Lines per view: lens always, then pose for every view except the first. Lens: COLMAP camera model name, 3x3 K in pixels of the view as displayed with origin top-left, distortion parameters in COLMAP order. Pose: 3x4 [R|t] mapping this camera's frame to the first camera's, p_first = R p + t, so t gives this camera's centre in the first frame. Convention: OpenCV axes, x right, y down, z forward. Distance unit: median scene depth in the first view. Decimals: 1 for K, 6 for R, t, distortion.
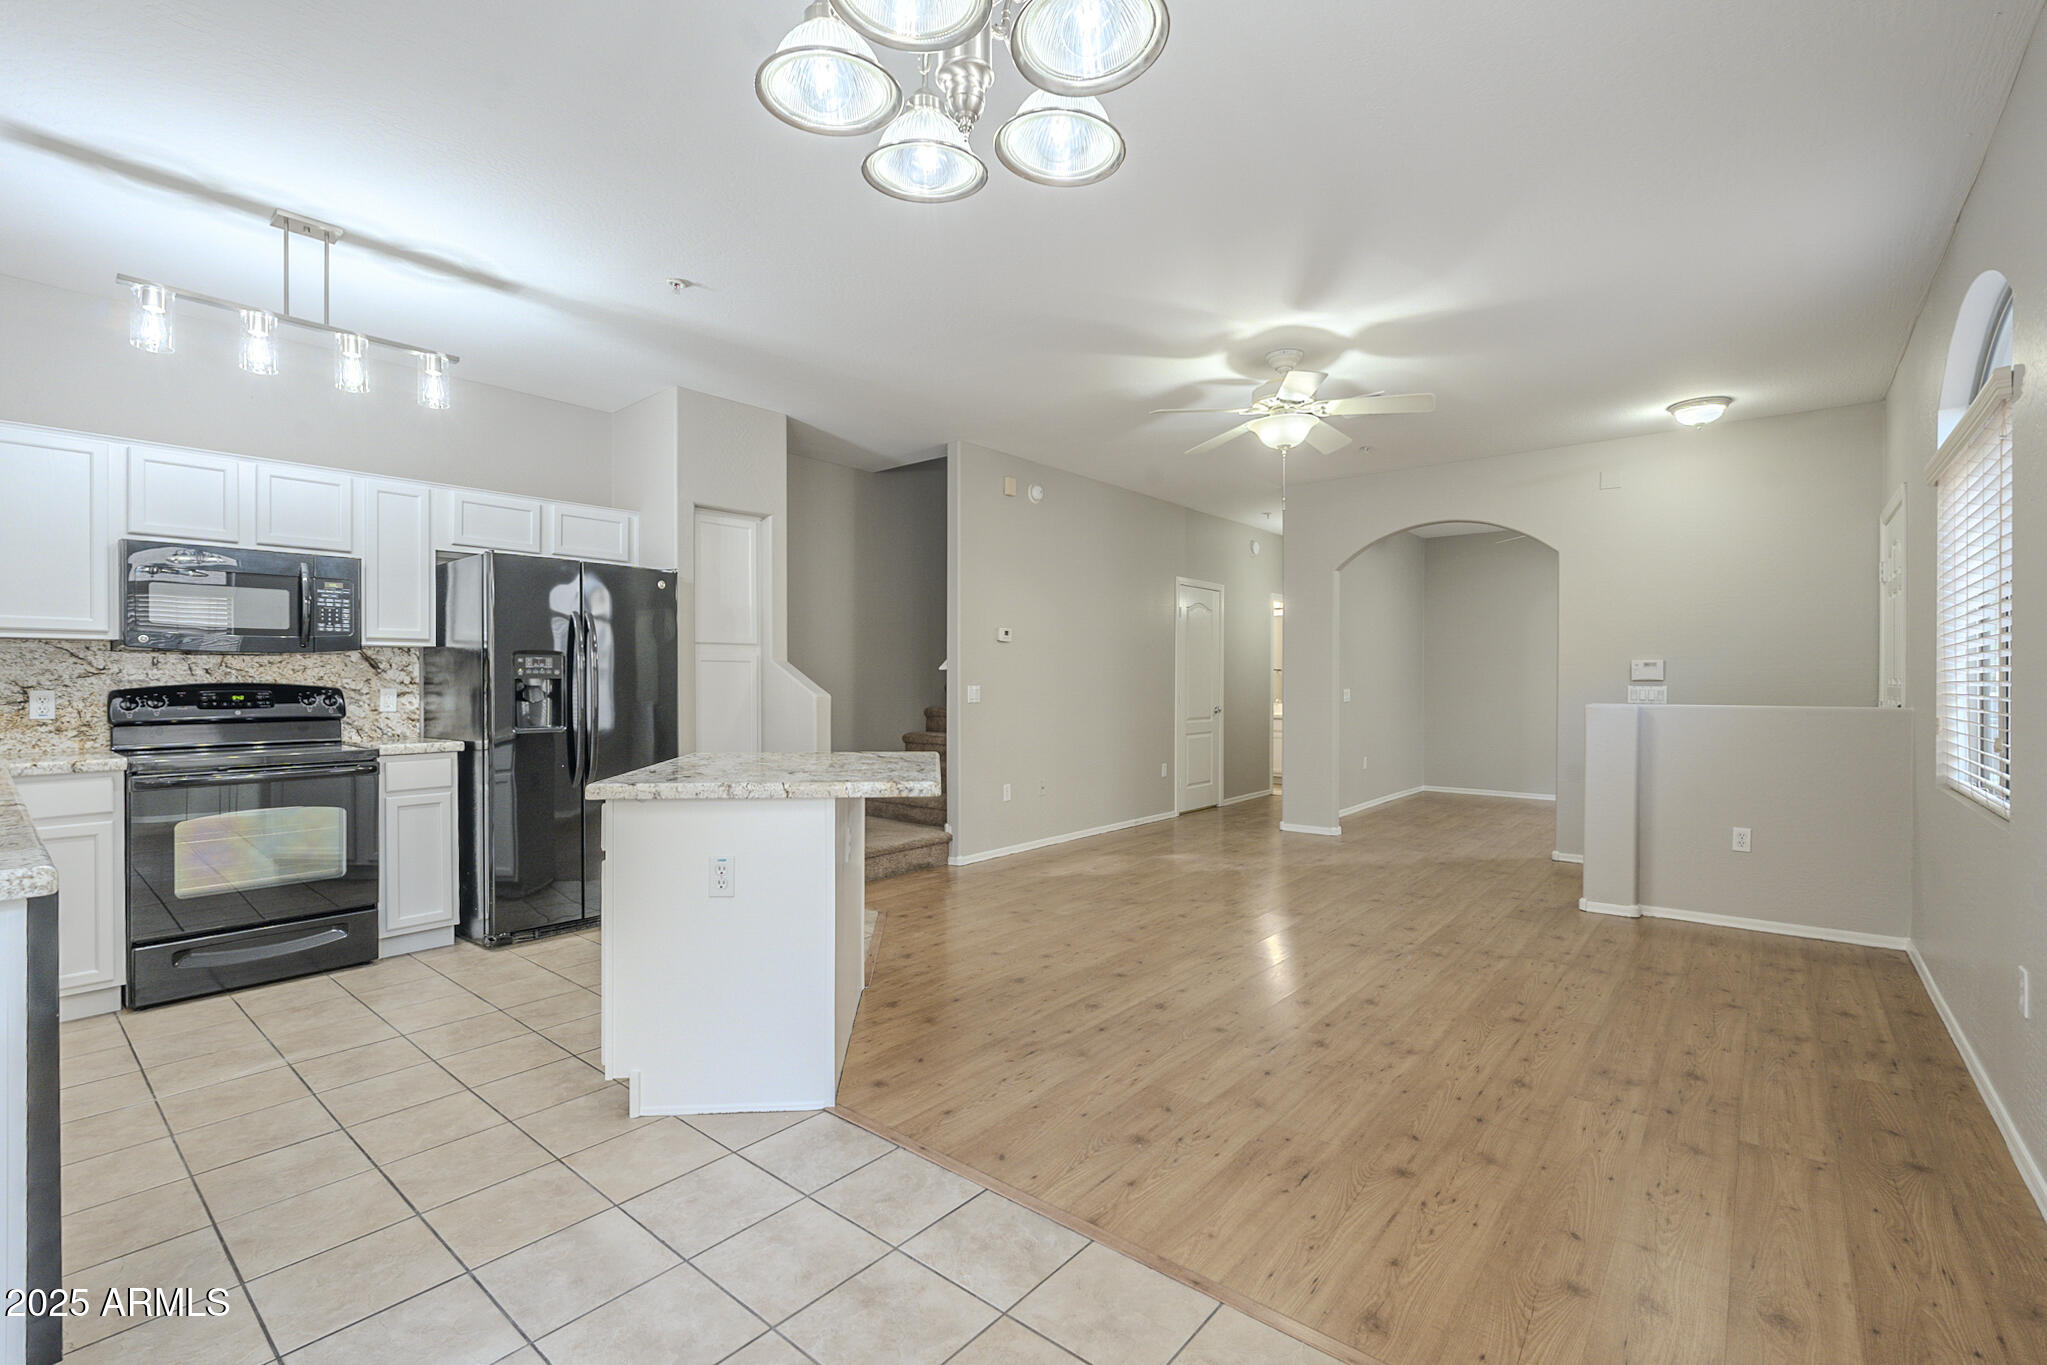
lens RADIAL K [[891.6, 0, 1023.5], [0, 891.6, 681.9], [0, 0, 1]] dist [-0.008518, 0.000063]
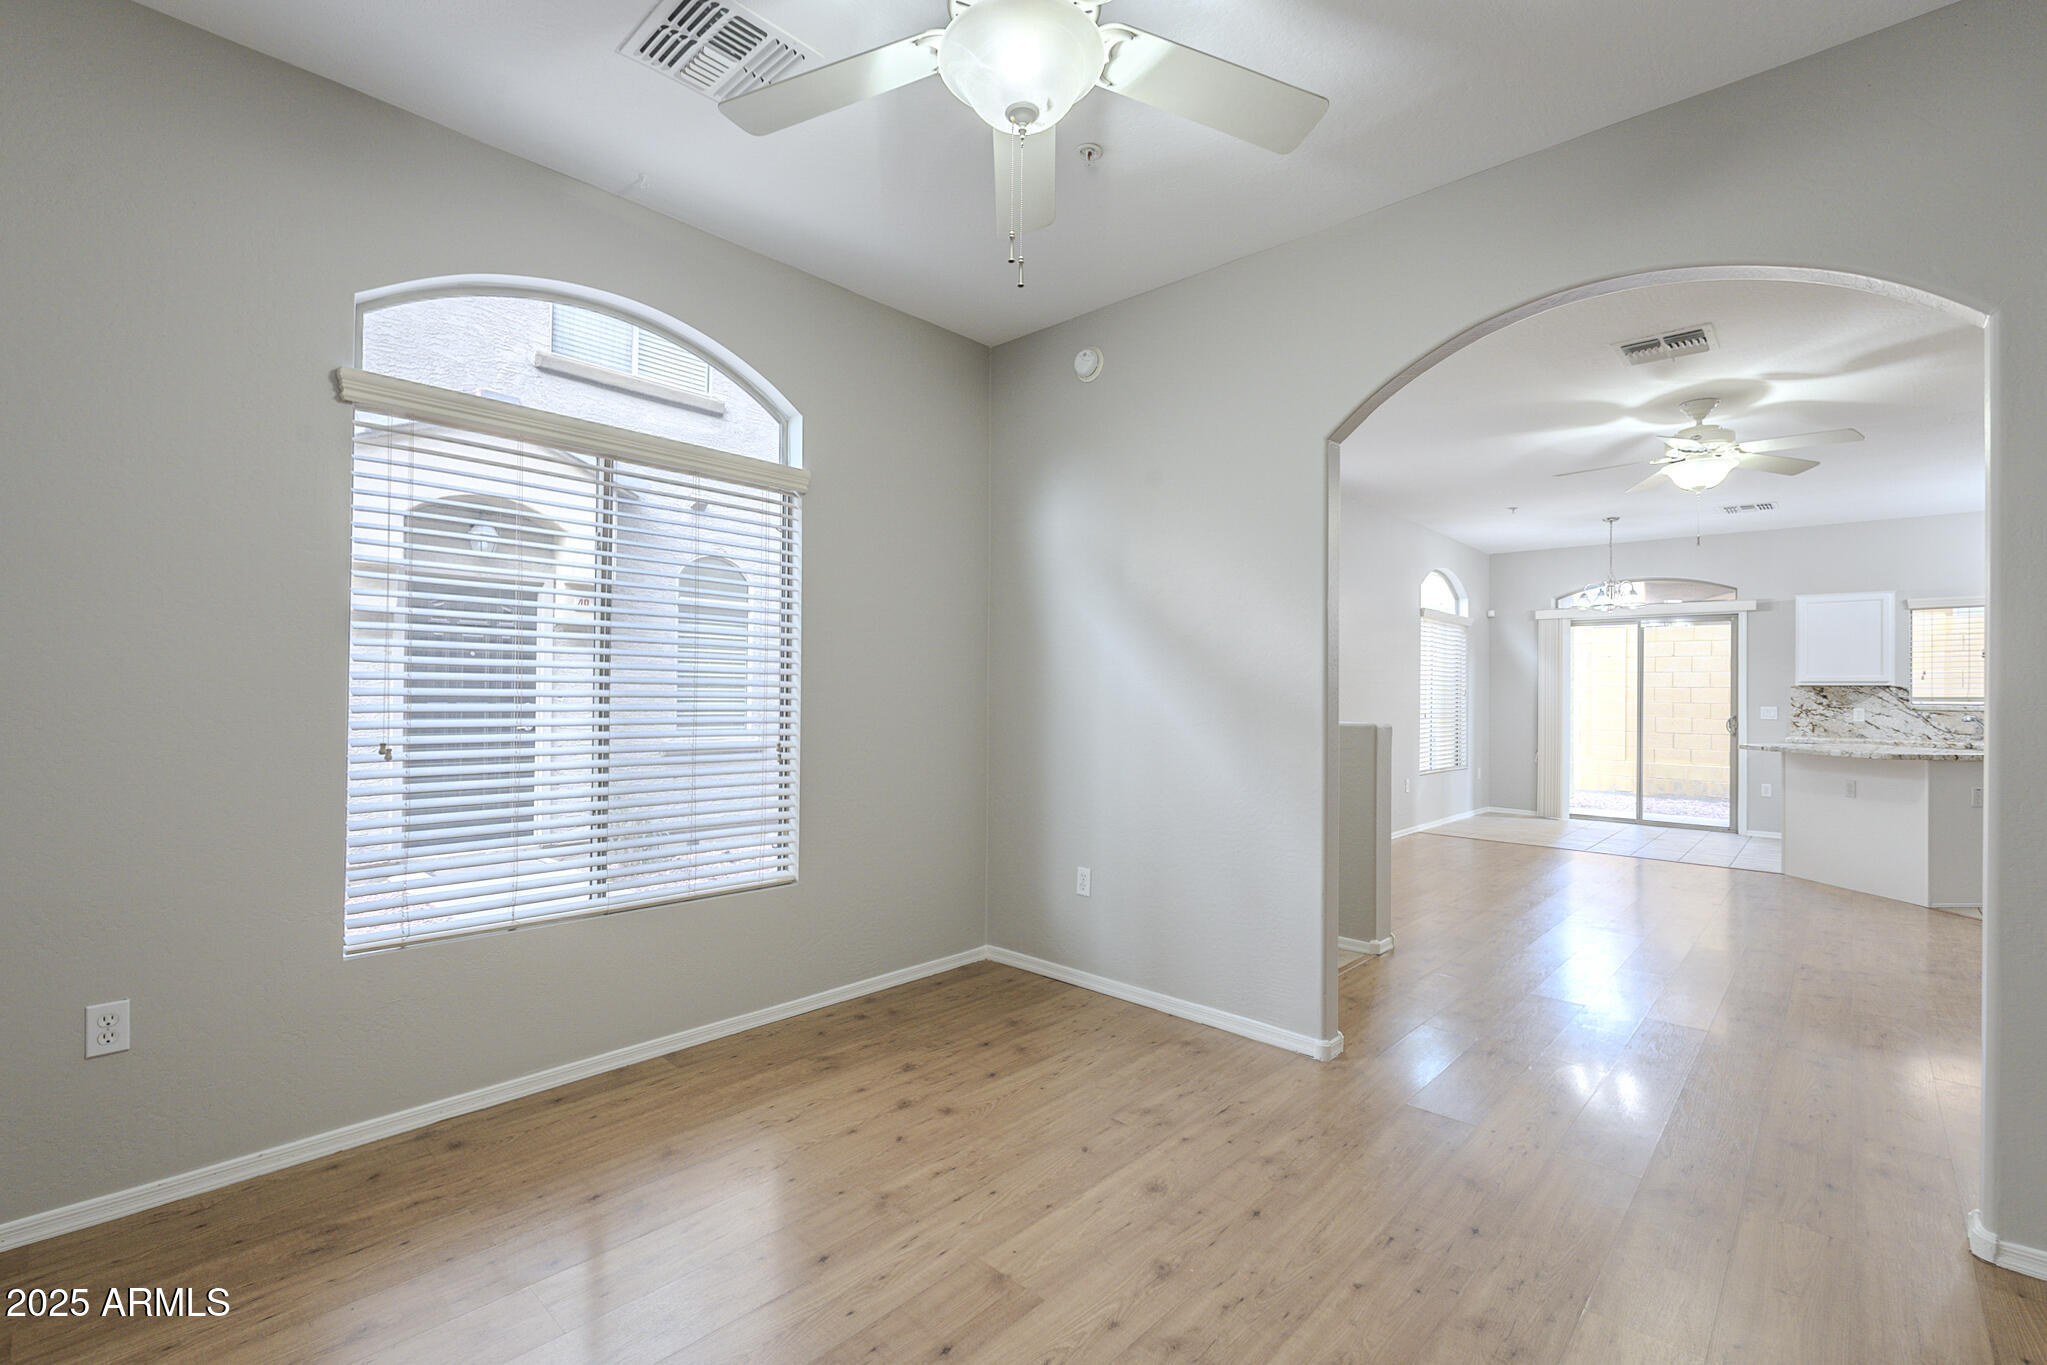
lens RADIAL K [[900.3, 0, 1026.3], [0, 900.3, 681.8], [0, 0, 1]] dist [0.000599, 0.000218]
pose [[-0.998815, -0.014306, 0.046512, 1.121280], [-0.014822, 0.999832, -0.010765, -0.001721], [-0.046351, -0.011442, -0.998860, 2.258230]]
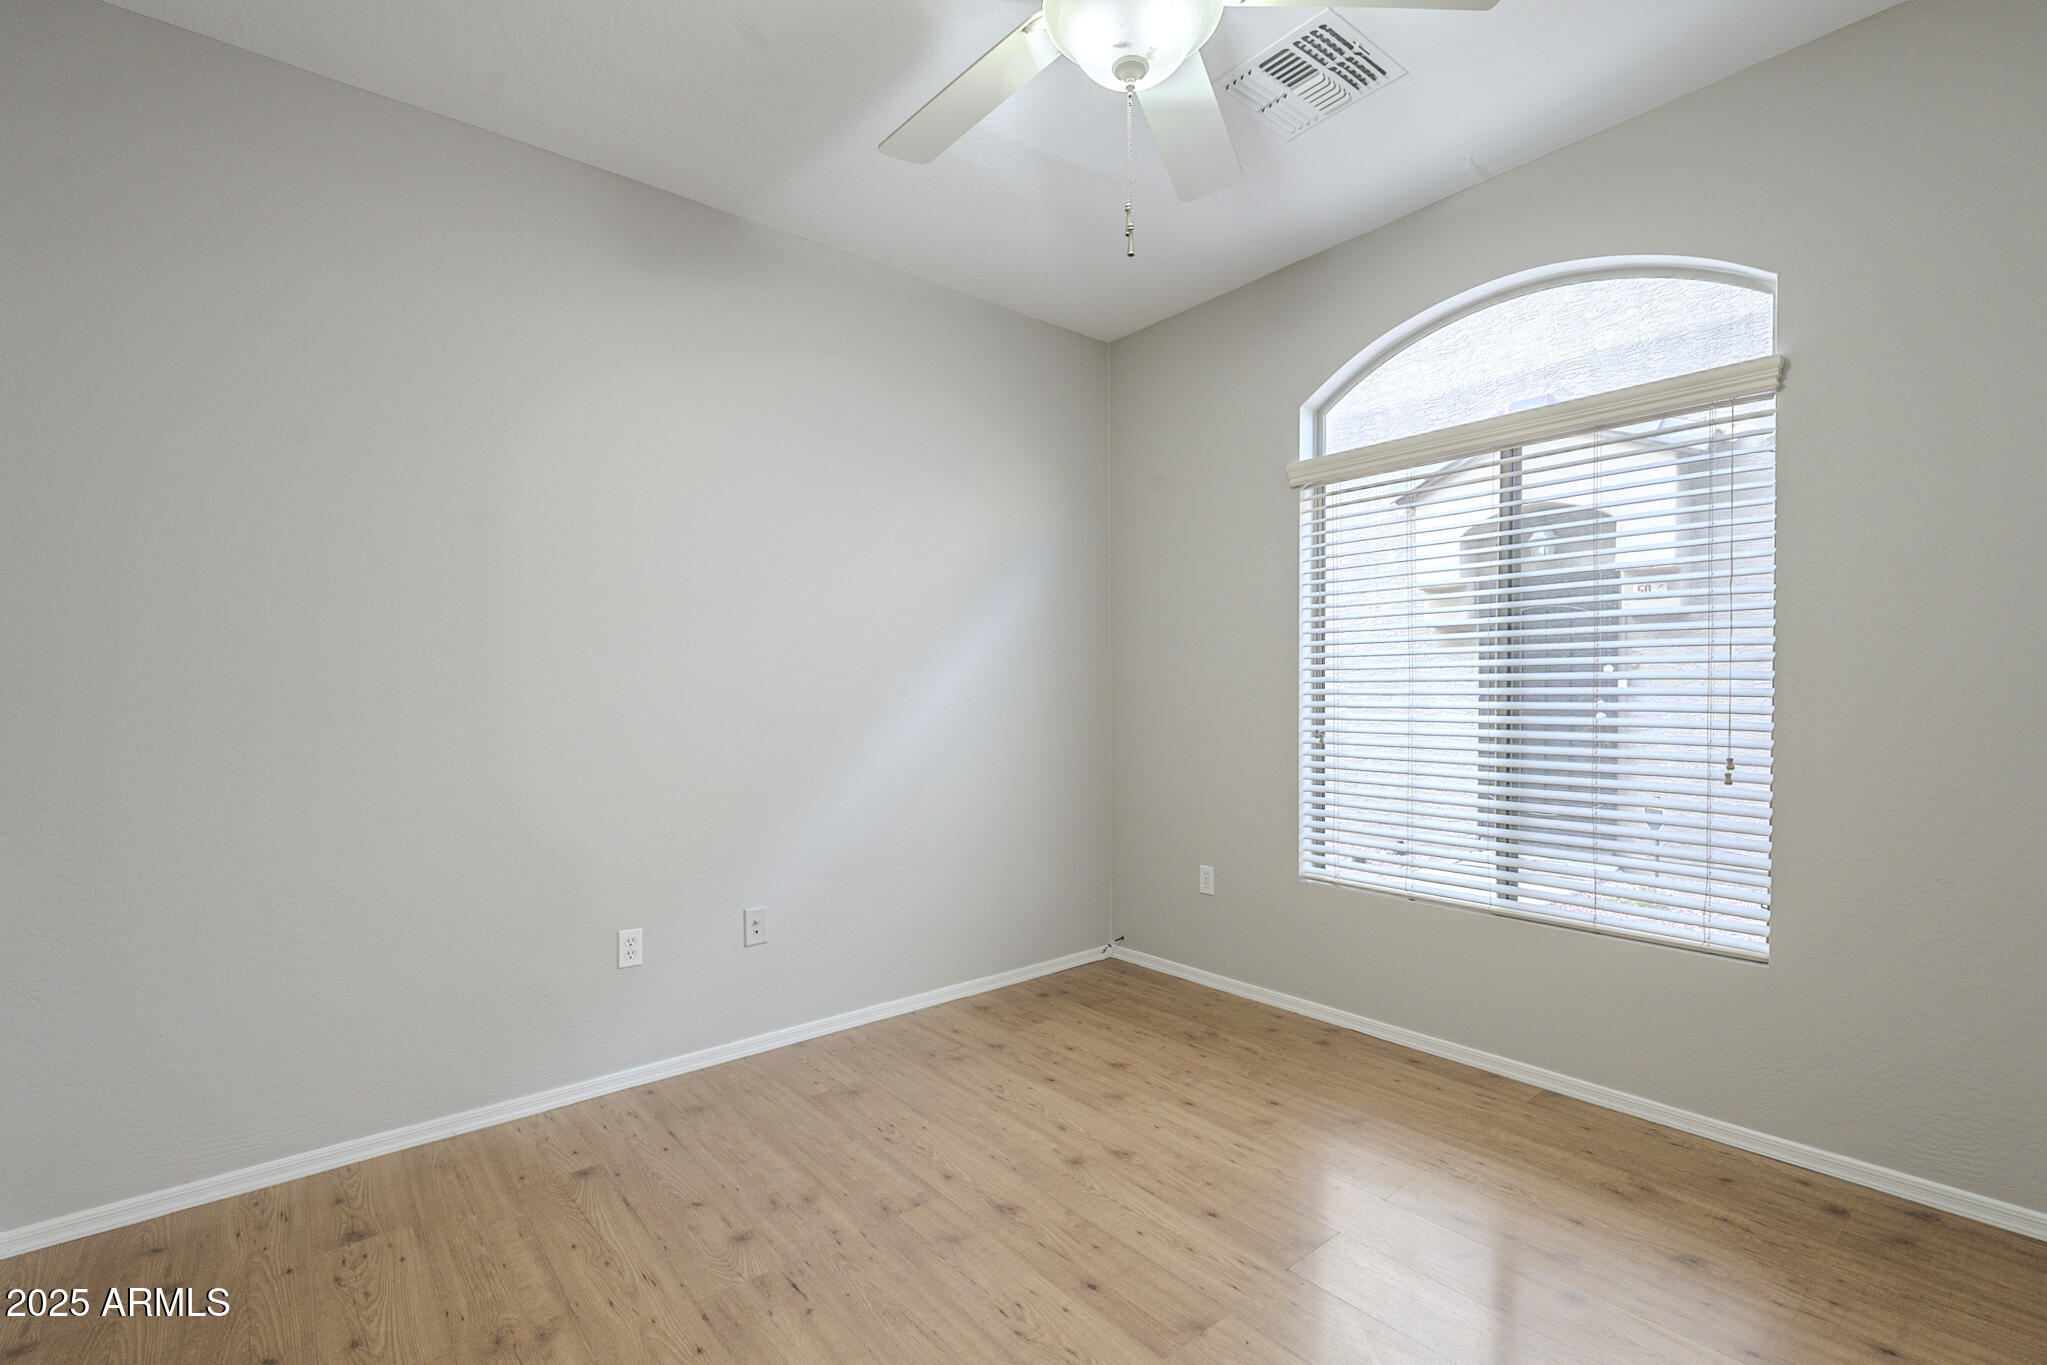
lens RADIAL K [[905.8, 0, 1020.1], [0, 905.8, 706.3], [0, 0, 1]] dist [-0.000614, -0.000011]
pose [[0.175828, -0.023119, 0.984149, 0.726451], [0.008573, 0.999722, 0.021953, -0.002618], [-0.984384, 0.004577, 0.175977, 1.801539]]
